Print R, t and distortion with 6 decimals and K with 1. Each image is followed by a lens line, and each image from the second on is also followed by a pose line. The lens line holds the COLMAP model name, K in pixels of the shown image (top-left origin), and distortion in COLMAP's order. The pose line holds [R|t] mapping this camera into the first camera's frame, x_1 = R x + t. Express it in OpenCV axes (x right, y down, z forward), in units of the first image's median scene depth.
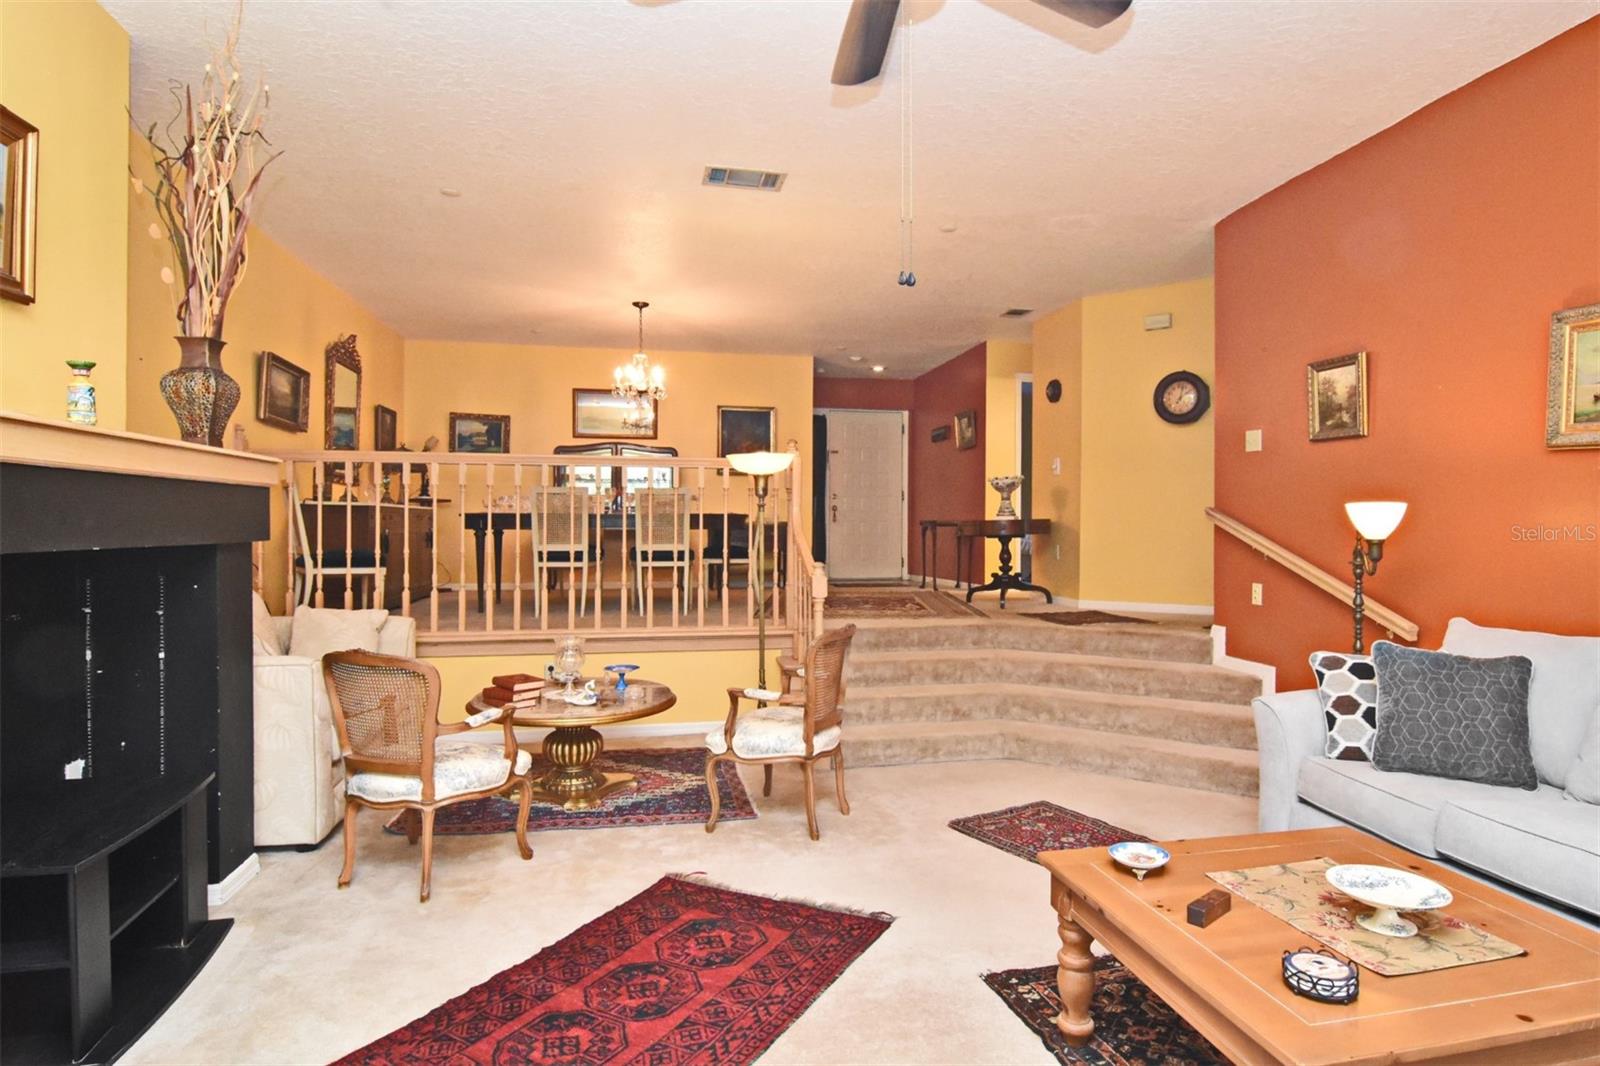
lens RADIAL K [[891.6, 0, 811.8], [0, 891.6, 528.2], [0, 0, 1]] dist [-0.004424, -0.000420]
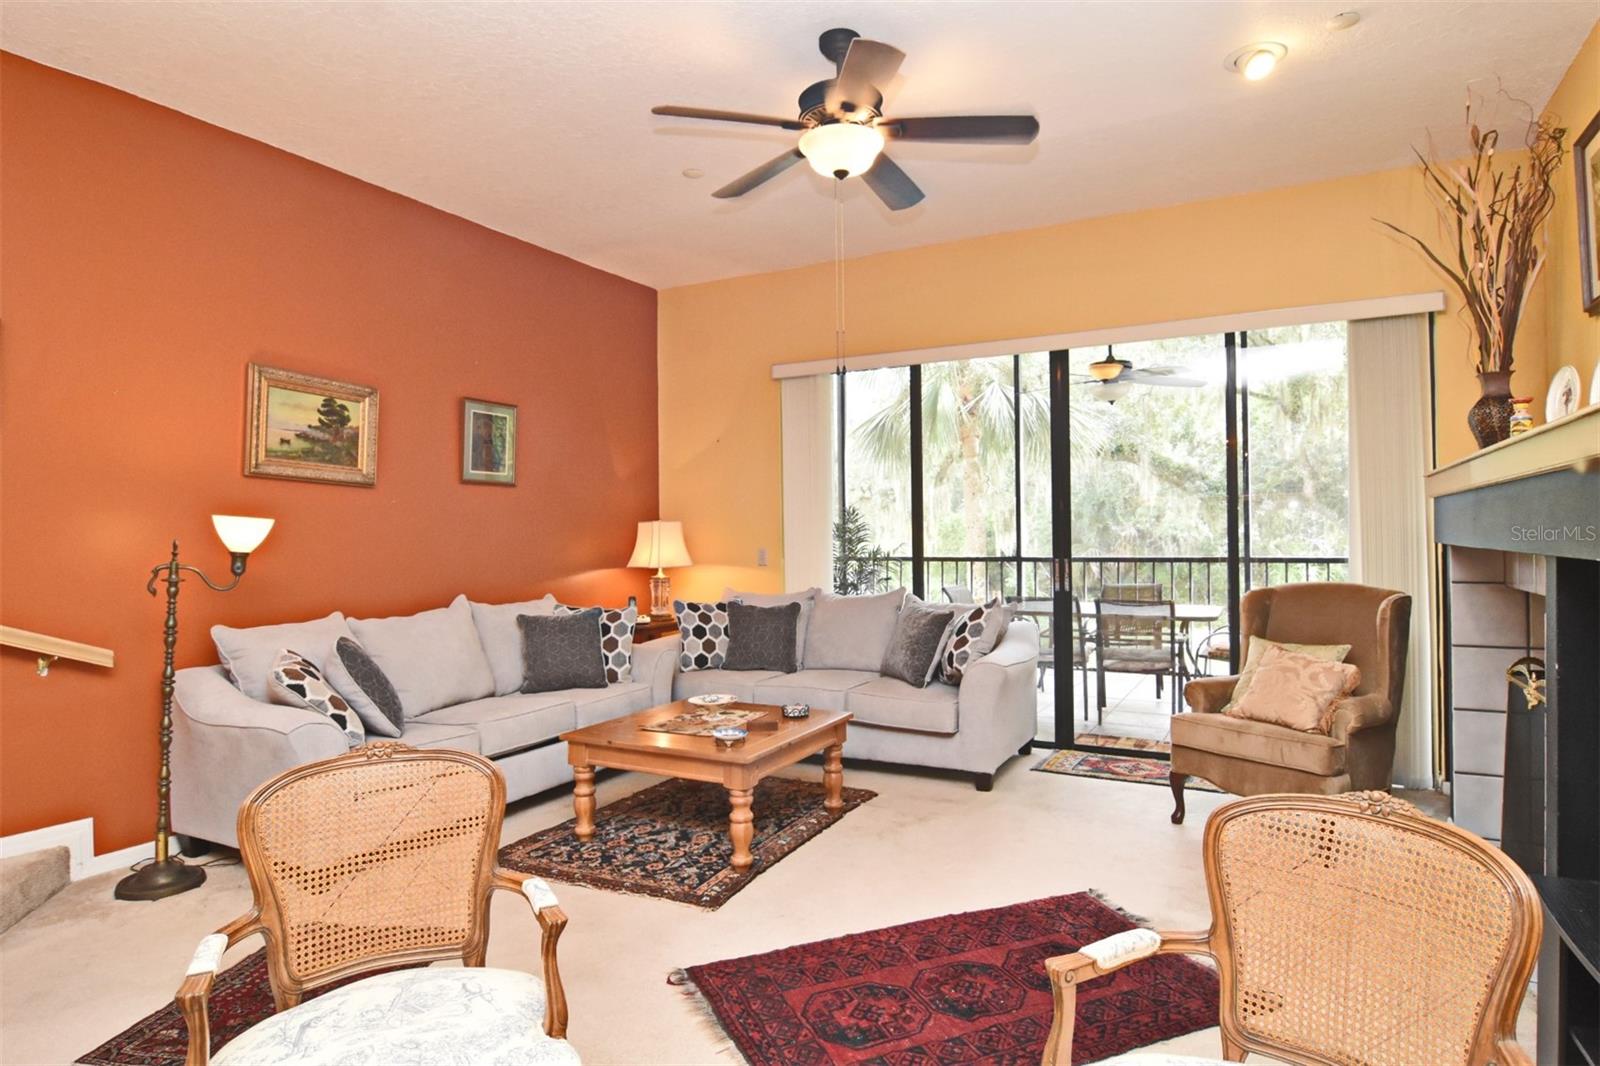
lens RADIAL K [[891.6, 0, 809.2], [0, 891.6, 532.6], [0, 0, 1]] dist [-0.004424, -0.000420]
pose [[-0.768216, 0.003251, 0.640183, -0.672374], [0.005038, 0.999987, 0.000967, -0.009746], [-0.640171, 0.003968, -0.768222, 1.811571]]
